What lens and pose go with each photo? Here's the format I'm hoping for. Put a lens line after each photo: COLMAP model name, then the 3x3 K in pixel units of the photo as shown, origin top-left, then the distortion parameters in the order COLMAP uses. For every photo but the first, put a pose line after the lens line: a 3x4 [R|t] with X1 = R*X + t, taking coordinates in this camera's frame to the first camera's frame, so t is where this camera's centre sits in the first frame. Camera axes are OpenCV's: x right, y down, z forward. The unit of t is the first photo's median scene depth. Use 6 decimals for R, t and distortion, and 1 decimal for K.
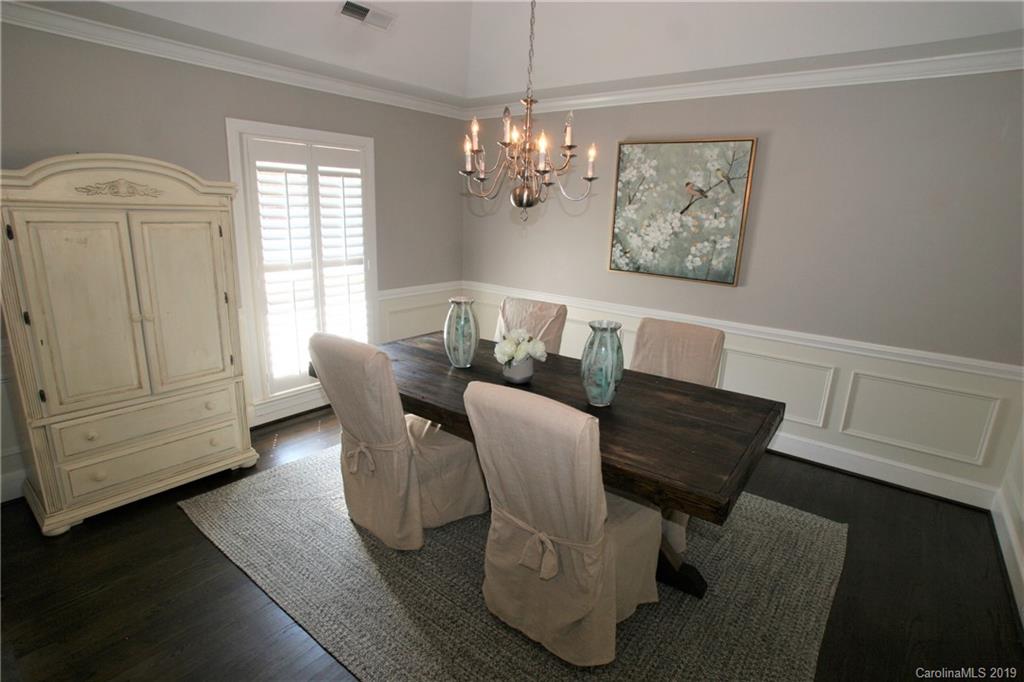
lens RADIAL K [[513.1, 0, 509.4], [0, 513.1, 345.1], [0, 0, 1]] dist [-0.073774, 0.035079]
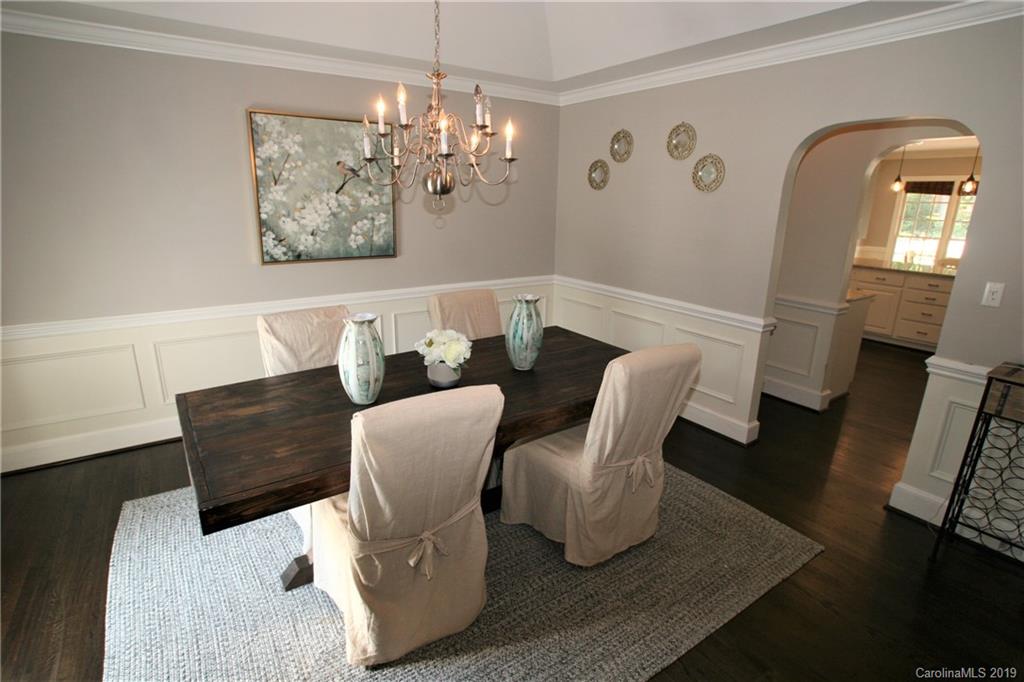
lens RADIAL K [[513.1, 0, 509.4], [0, 513.1, 345.1], [0, 0, 1]] dist [-0.073774, 0.035079]
pose [[0.307336, -0.295972, 0.904403, -0.519735], [0.240387, 0.943725, 0.227151, -0.122608], [-0.920738, 0.147595, 0.361188, 0.377515]]
